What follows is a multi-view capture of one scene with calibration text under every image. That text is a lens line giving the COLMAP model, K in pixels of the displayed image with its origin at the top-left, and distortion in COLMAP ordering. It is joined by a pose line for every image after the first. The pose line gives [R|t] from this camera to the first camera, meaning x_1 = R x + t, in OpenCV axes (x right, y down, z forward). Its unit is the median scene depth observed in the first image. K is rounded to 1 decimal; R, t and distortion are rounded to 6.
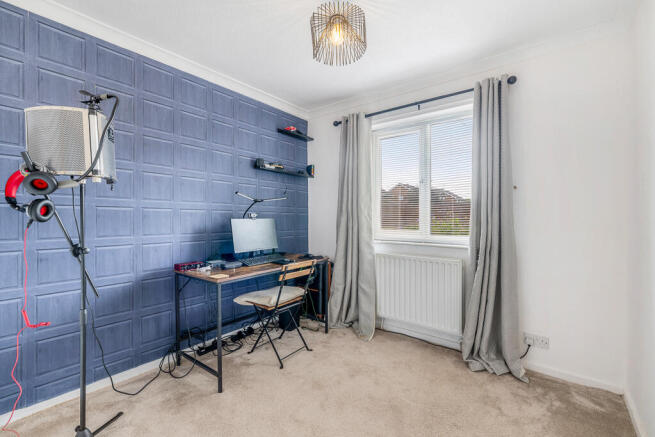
lens RADIAL K [[284.0, 0, 324.5], [0, 284.0, 218.0], [0, 0, 1]] dist [0.011699, 0.000037]
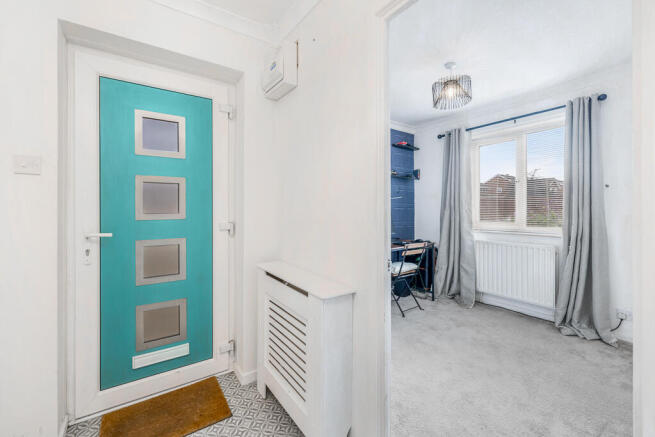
lens RADIAL K [[284.0, 0, 328.8], [0, 284.0, 213.2], [0, 0, 1]] dist [0.011699, 0.000037]
pose [[0.962043, -0.001994, -0.272892, -0.108176], [0.003203, 0.999987, 0.003985, -0.000692], [0.272880, -0.004707, 0.962037, -0.419854]]
